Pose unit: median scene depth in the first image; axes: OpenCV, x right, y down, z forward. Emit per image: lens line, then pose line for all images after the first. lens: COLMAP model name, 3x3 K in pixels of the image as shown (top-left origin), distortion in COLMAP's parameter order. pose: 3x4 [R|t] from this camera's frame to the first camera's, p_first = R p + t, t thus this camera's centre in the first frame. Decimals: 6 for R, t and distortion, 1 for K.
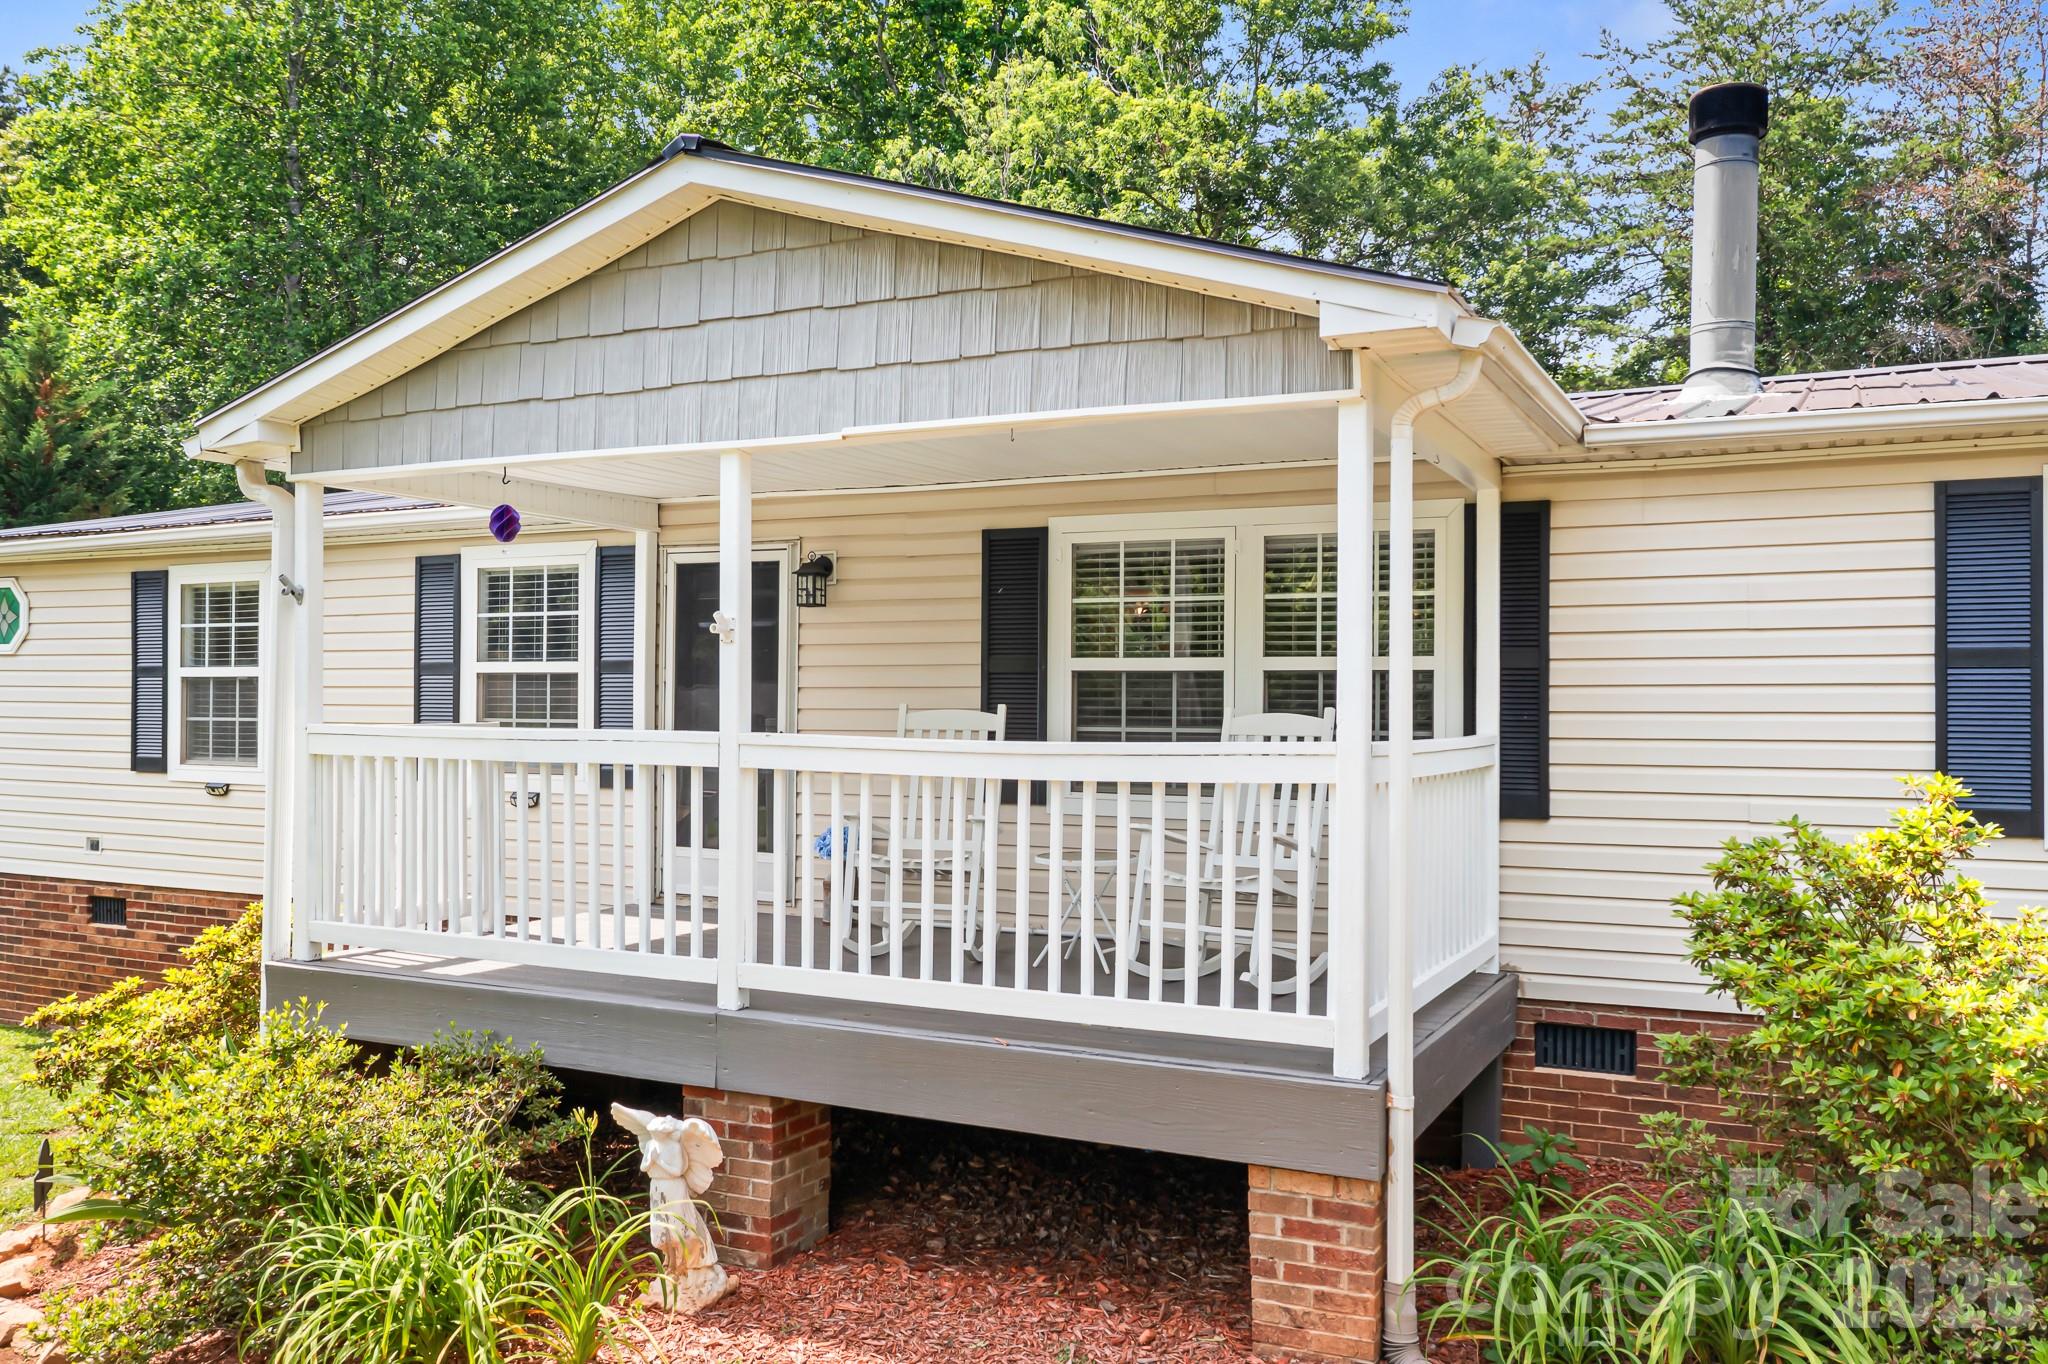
lens RADIAL K [[1635.3, 0, 1045.8], [0, 1635.3, 750.7], [0, 0, 1]] dist [-0.001573, -0.001325]
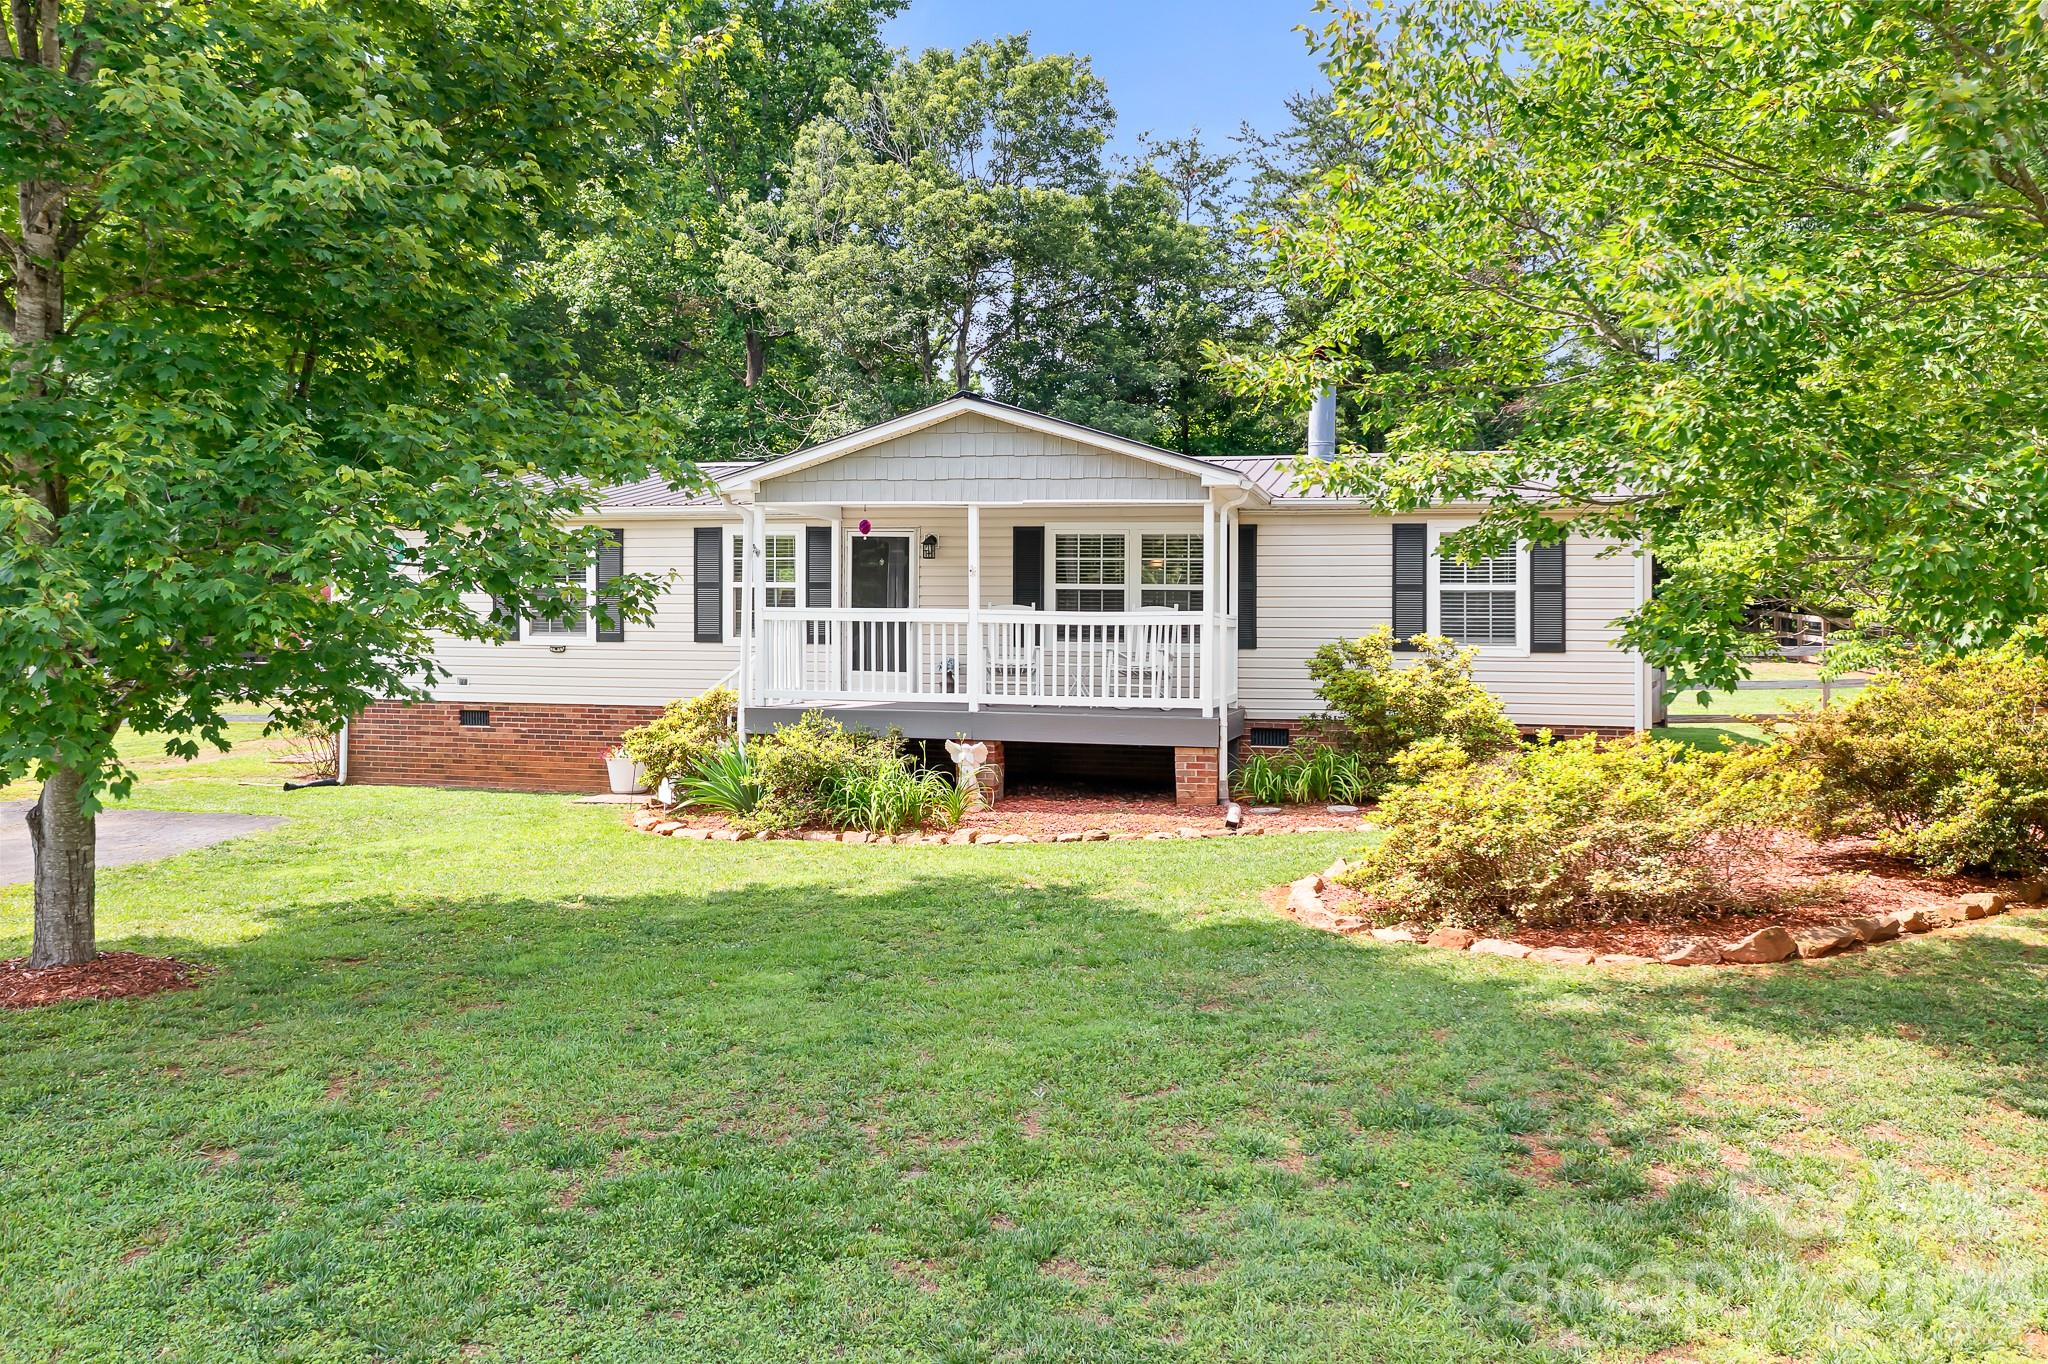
lens RADIAL K [[1622.3, 0, 1024.0], [0, 1622.3, 682.0], [0, 0, 1]] dist [-0.010429, -0.004739]
pose [[0.978781, 0.000514, 0.204910, -0.366395], [-0.000846, 0.999998, 0.001535, 0.058204], [-0.204909, -0.001676, 0.978780, -0.909449]]
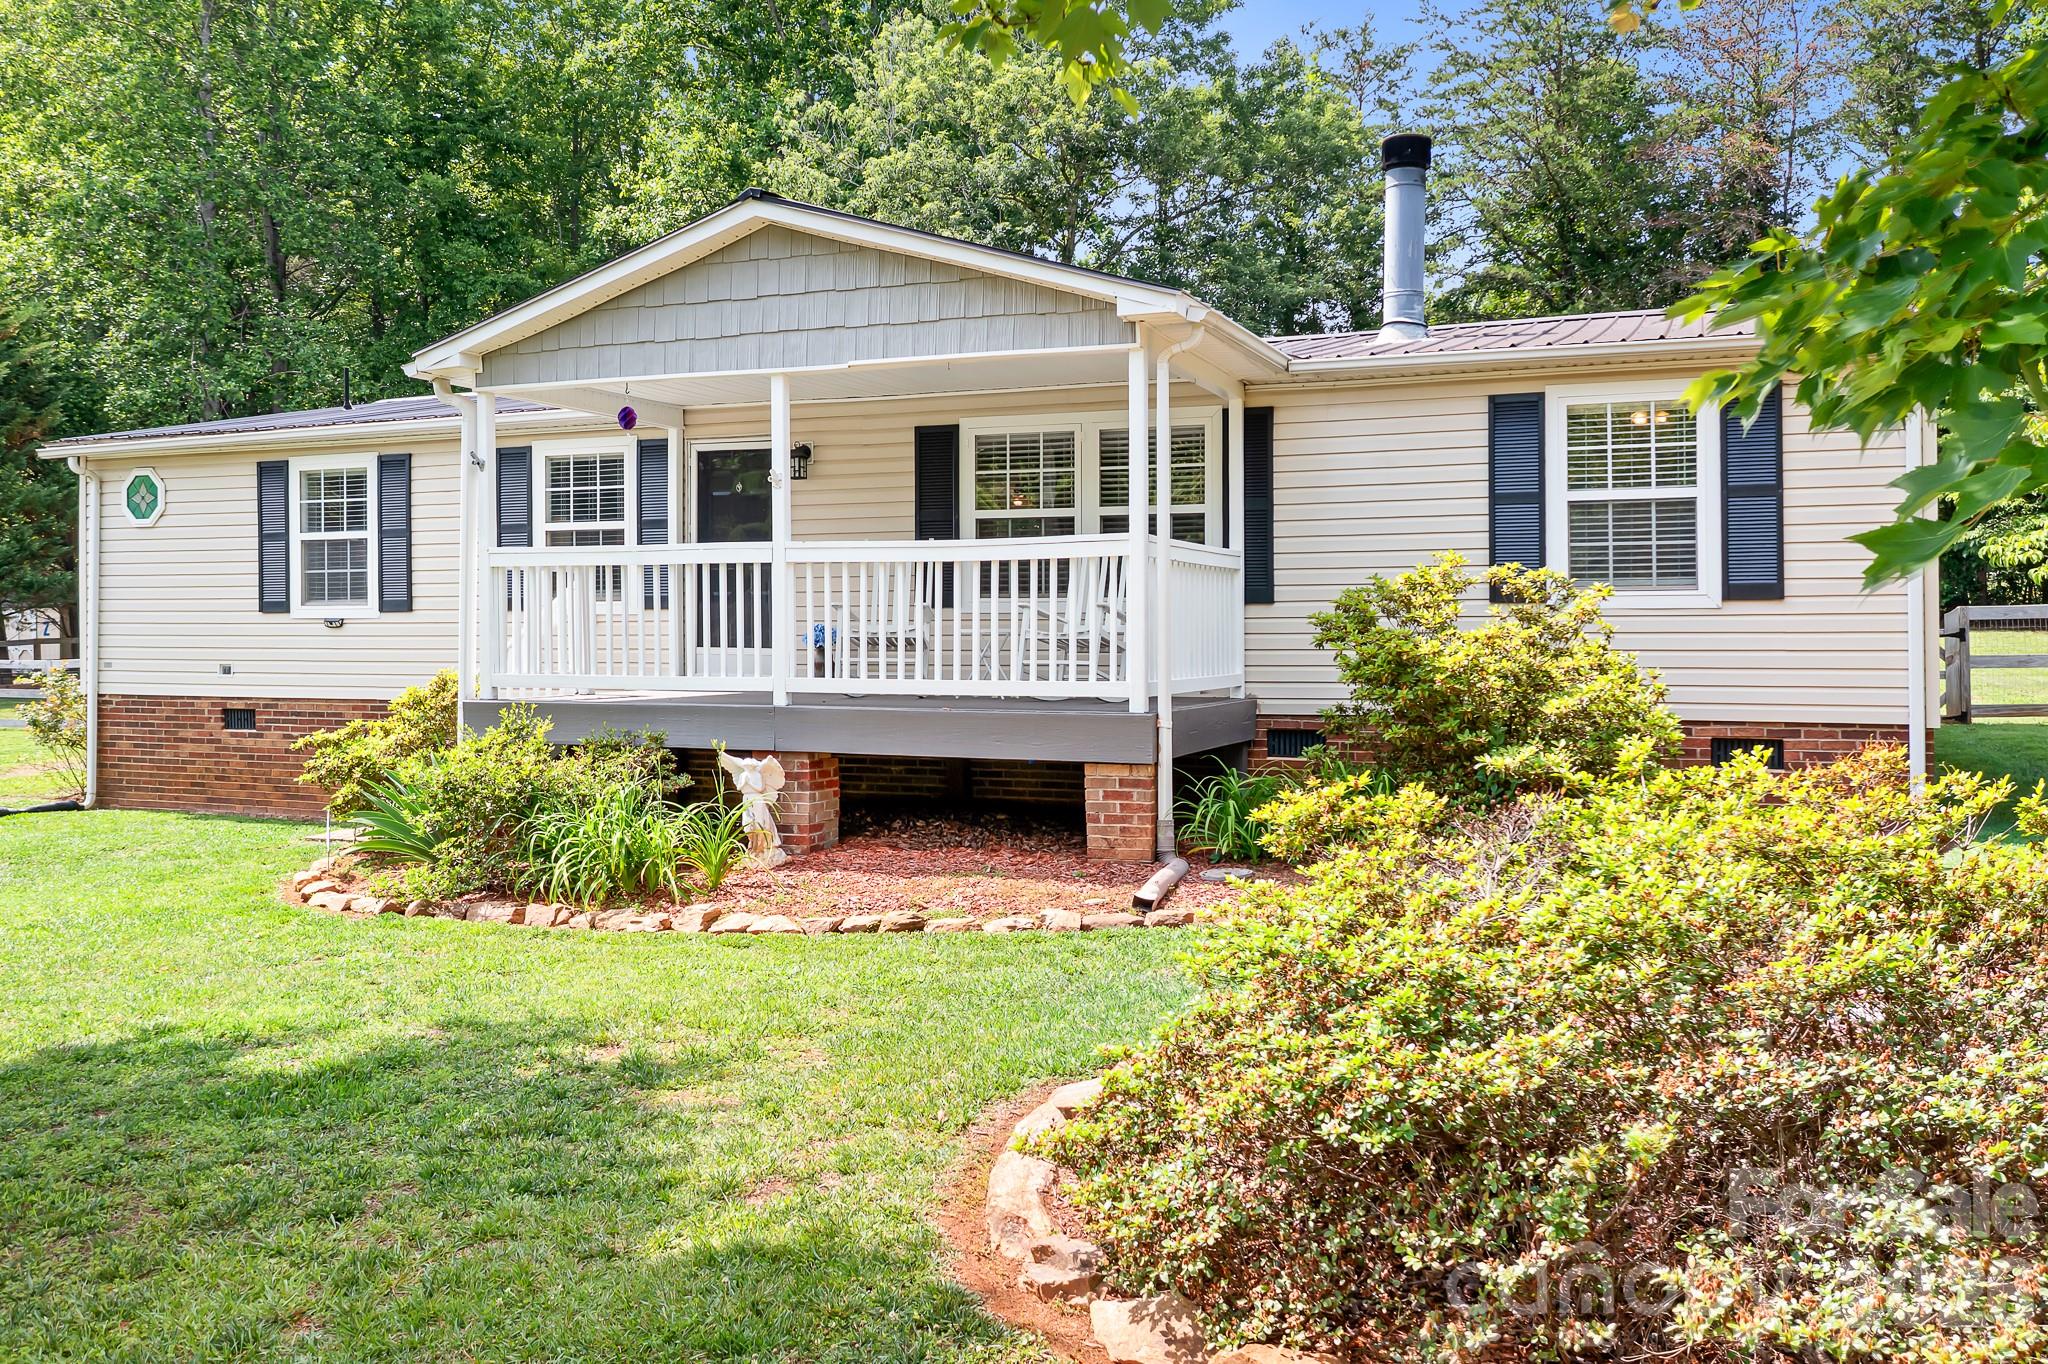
lens RADIAL K [[1664.8, 0, 1033.8], [0, 1664.8, 681.3], [0, 0, 1]] dist [-0.006859, -0.001420]
pose [[0.997468, -0.008386, 0.070616, -0.030190], [0.008155, 0.999960, 0.003554, 0.071583], [-0.070643, -0.002970, 0.997497, -0.404248]]
